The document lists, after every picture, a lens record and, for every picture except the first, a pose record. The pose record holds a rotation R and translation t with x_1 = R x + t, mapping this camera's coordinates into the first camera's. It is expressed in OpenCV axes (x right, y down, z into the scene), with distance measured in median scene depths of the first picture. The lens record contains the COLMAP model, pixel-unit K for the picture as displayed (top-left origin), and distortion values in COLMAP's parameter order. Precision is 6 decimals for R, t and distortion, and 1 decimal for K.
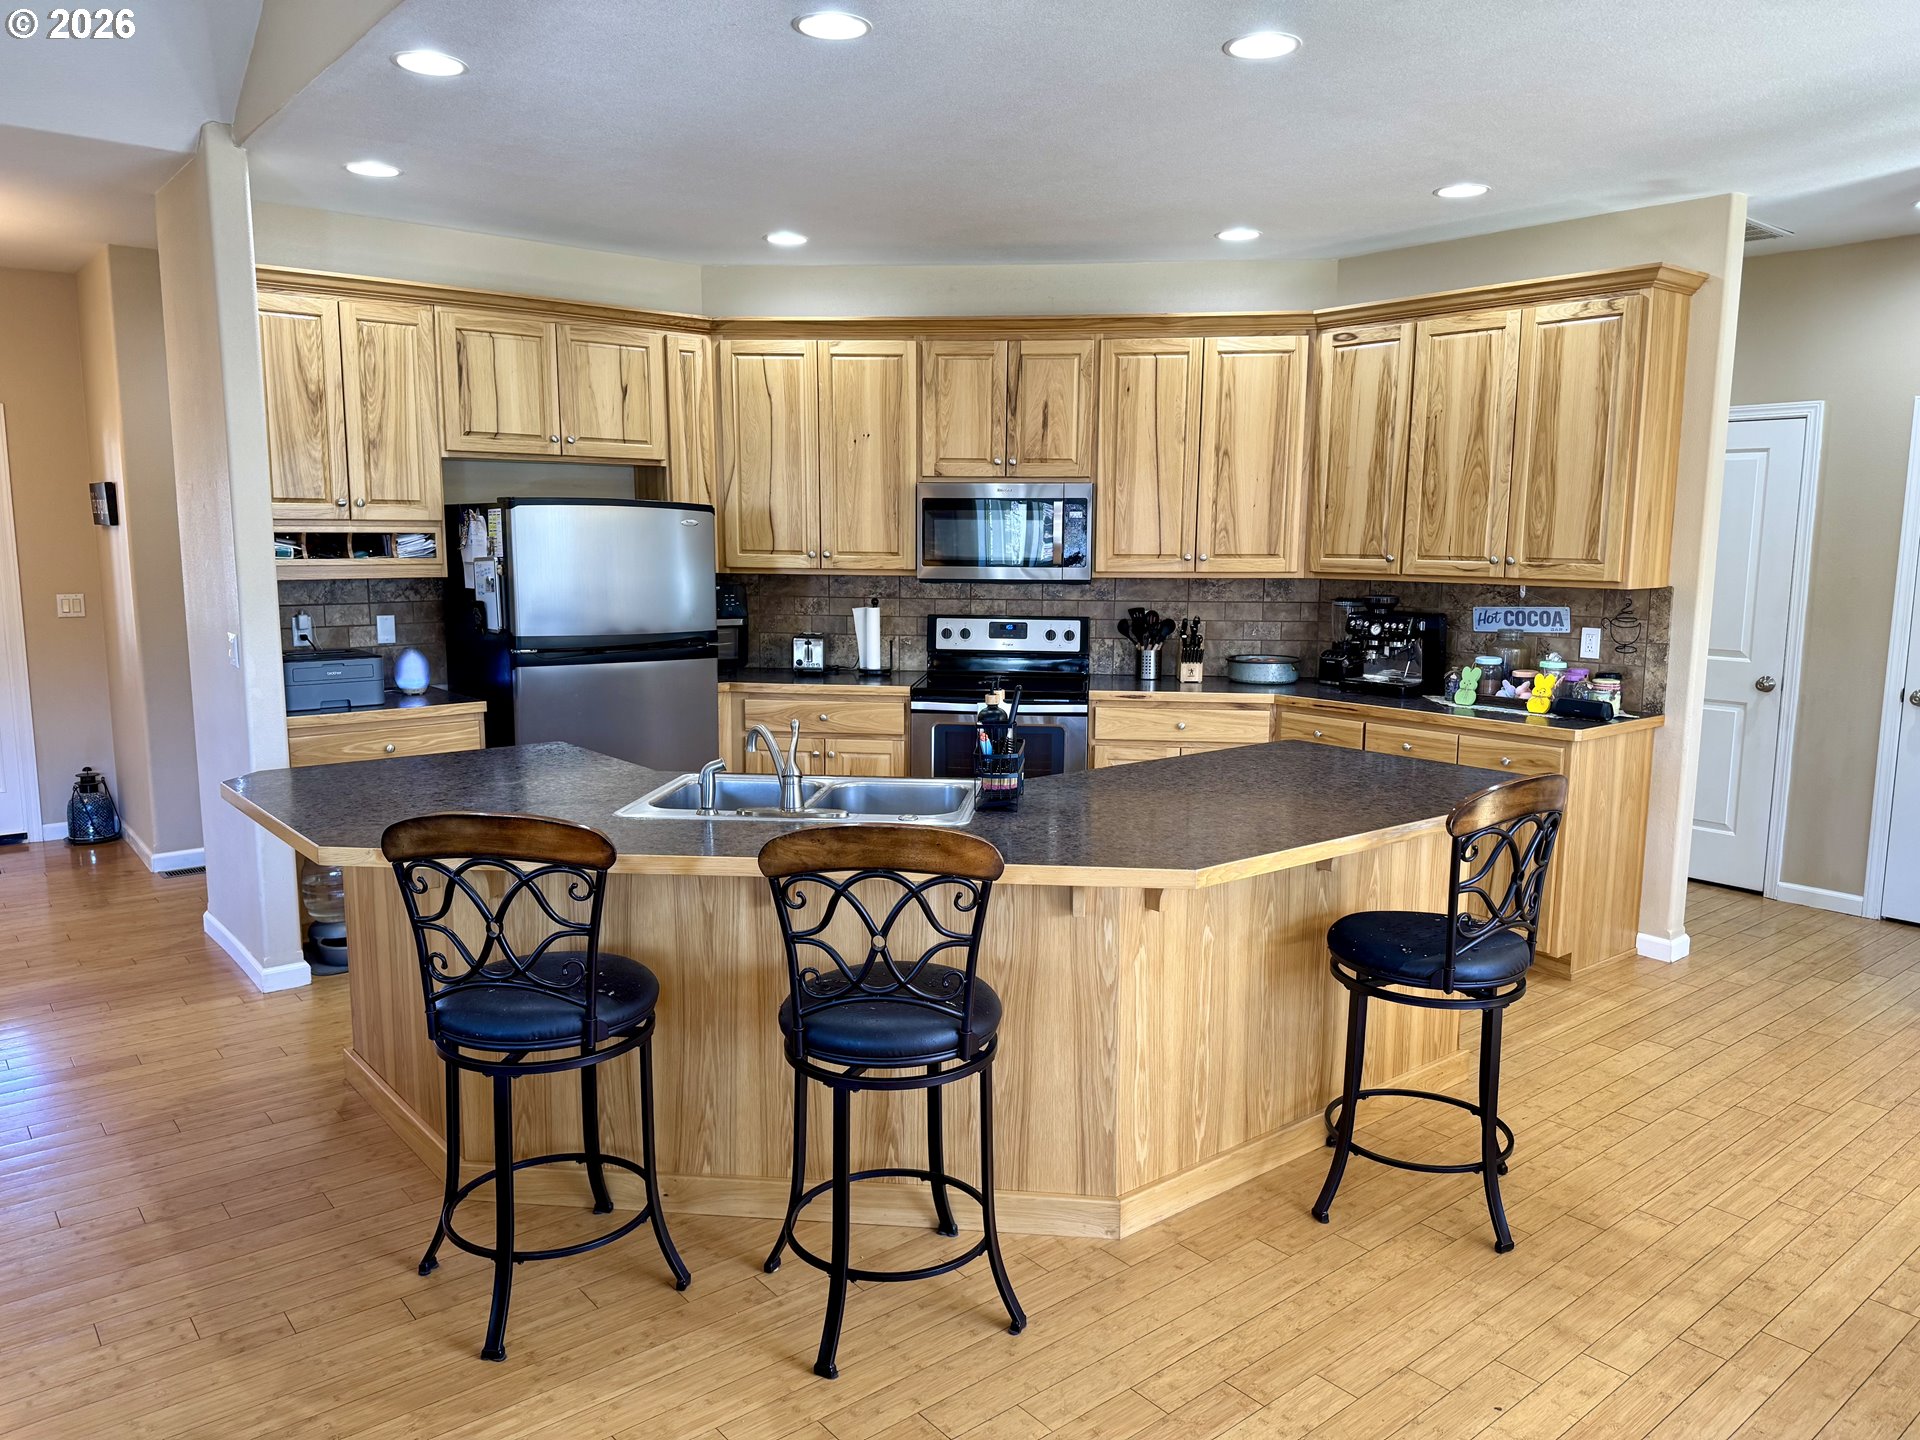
lens RADIAL K [[1365.3, 0, 964.4], [0, 1365.3, 718.5], [0, 0, 1]] dist [0.034877, 0.000325]
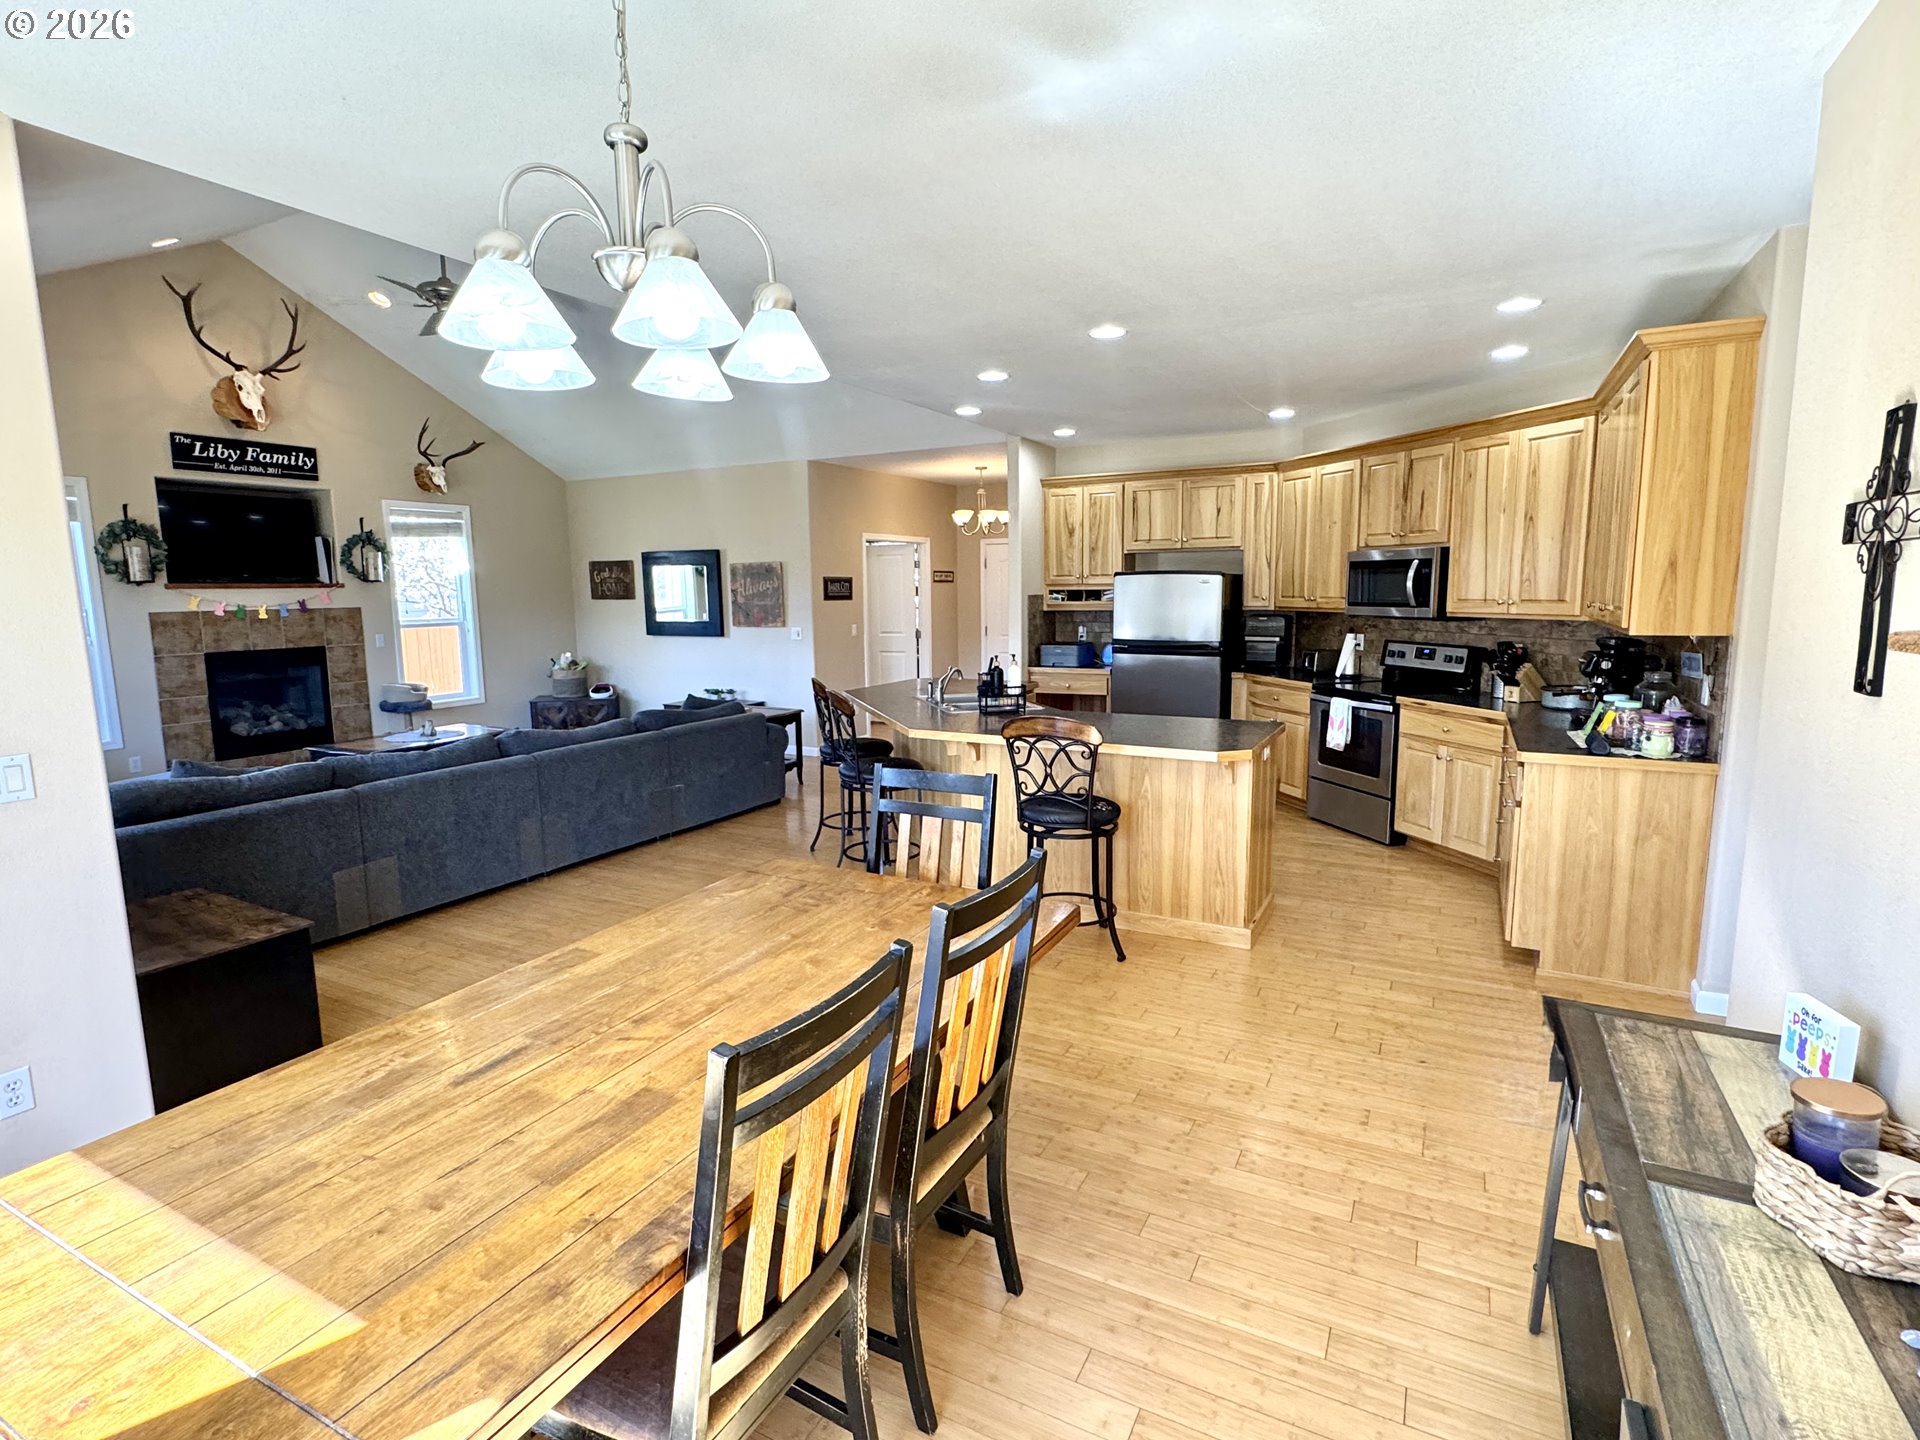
lens RADIAL K [[954.8, 0, 954.3], [0, 954.8, 713.1], [0, 0, 1]] dist [0.002191, -0.000936]
pose [[0.368967, 0.110624, -0.922836, 0.827567], [-0.114245, 0.990760, 0.073089, -0.022567], [0.922394, 0.078462, 0.378196, 0.207752]]
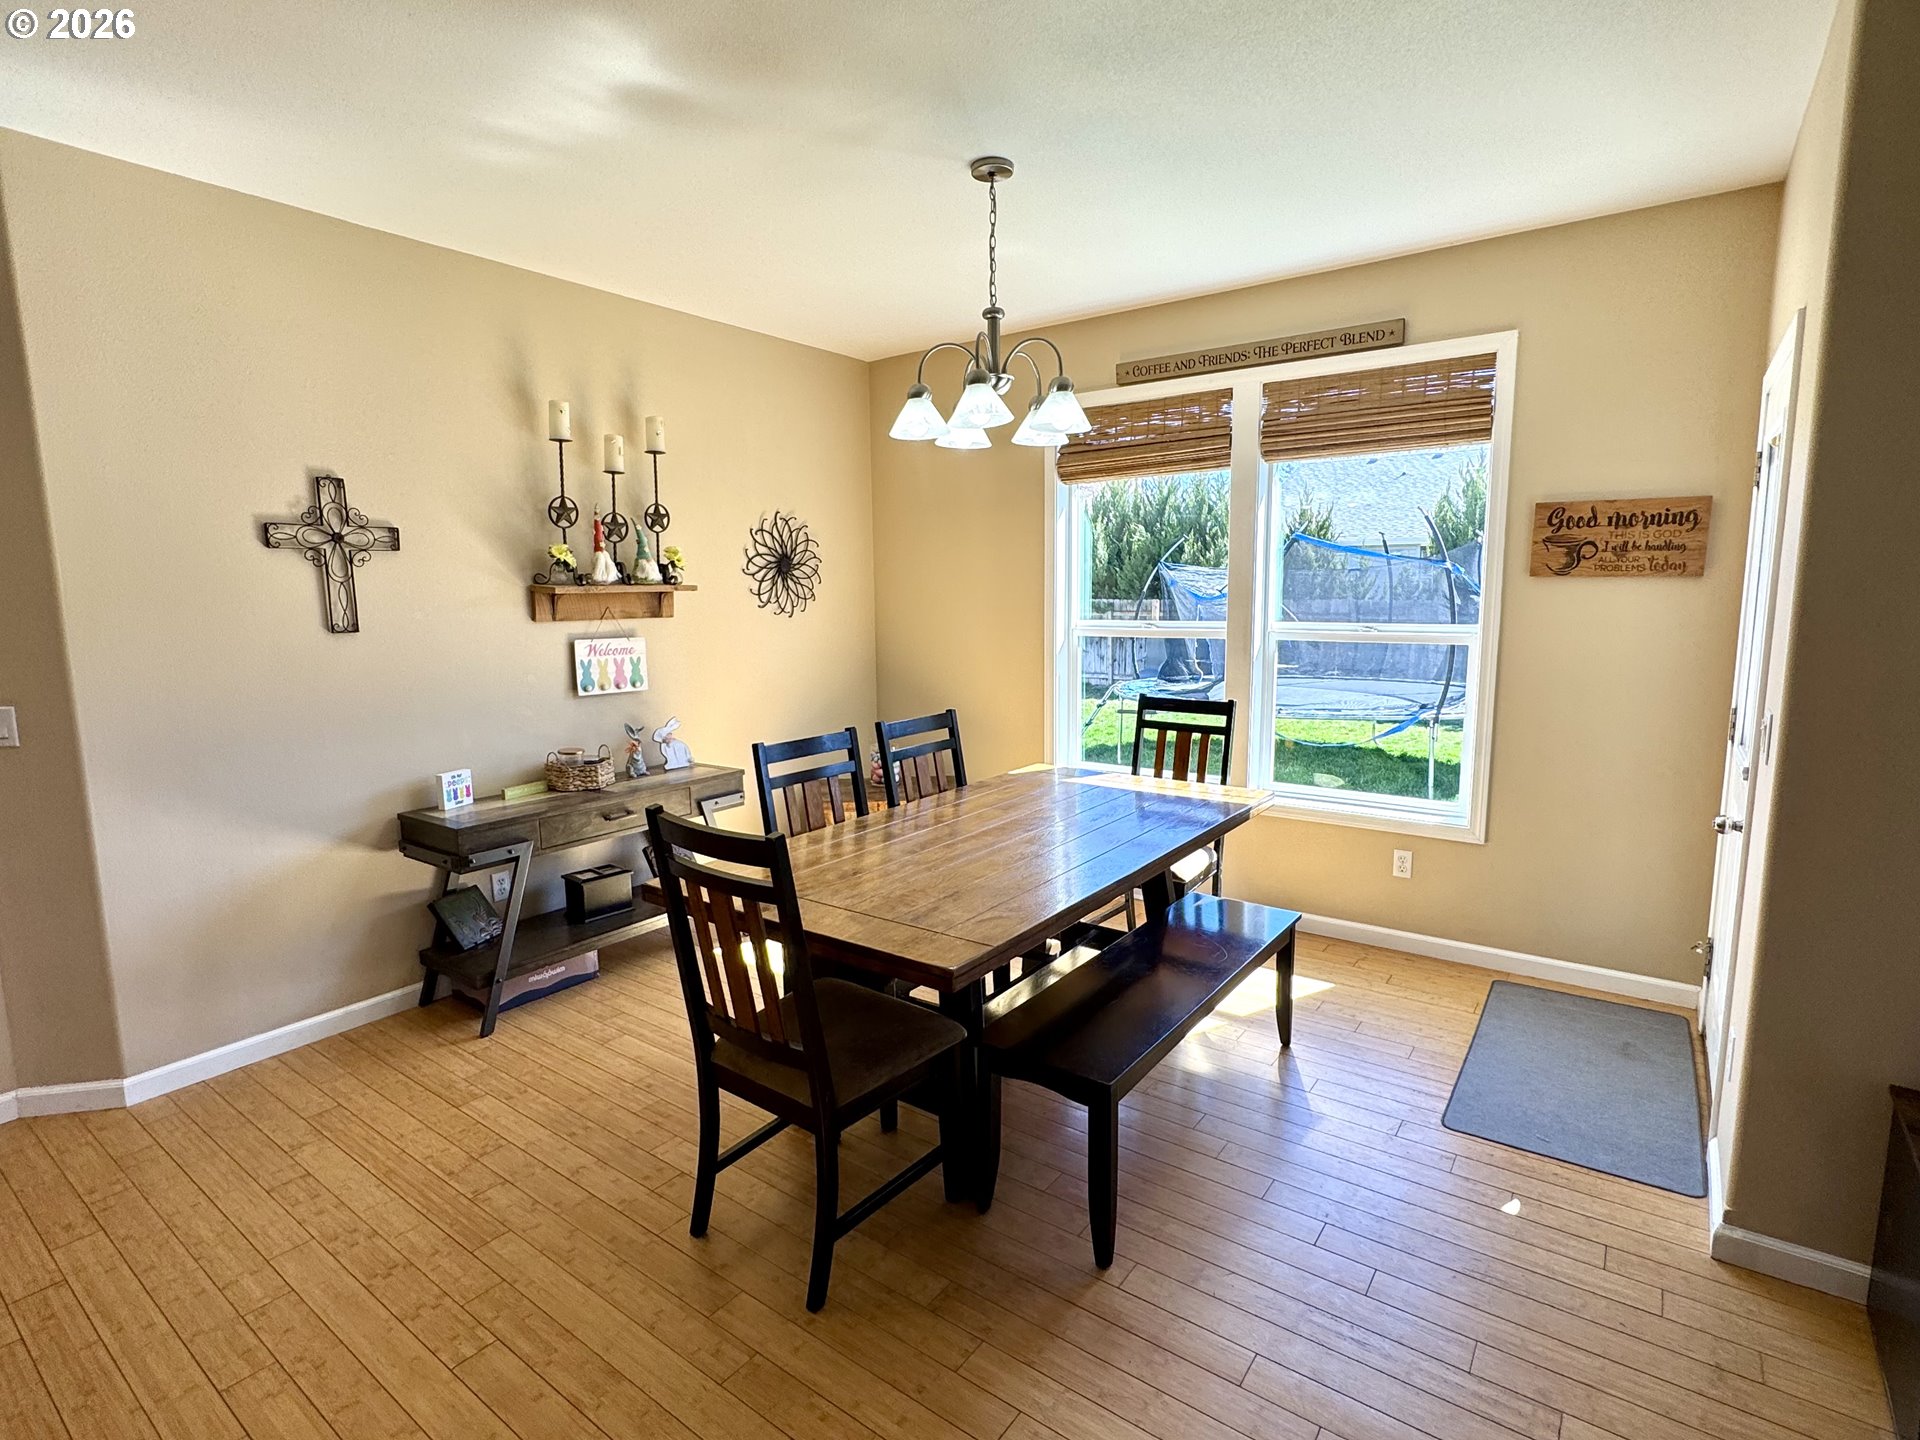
lens RADIAL K [[954.8, 0, 959.6], [0, 954.8, 719.9], [0, 0, 1]] dist [0.002191, -0.000936]
pose [[-0.233416, -0.140492, 0.962174, 0.013449], [0.144937, 0.973427, 0.177296, -0.036119], [-0.961515, 0.180839, -0.206850, 0.372119]]
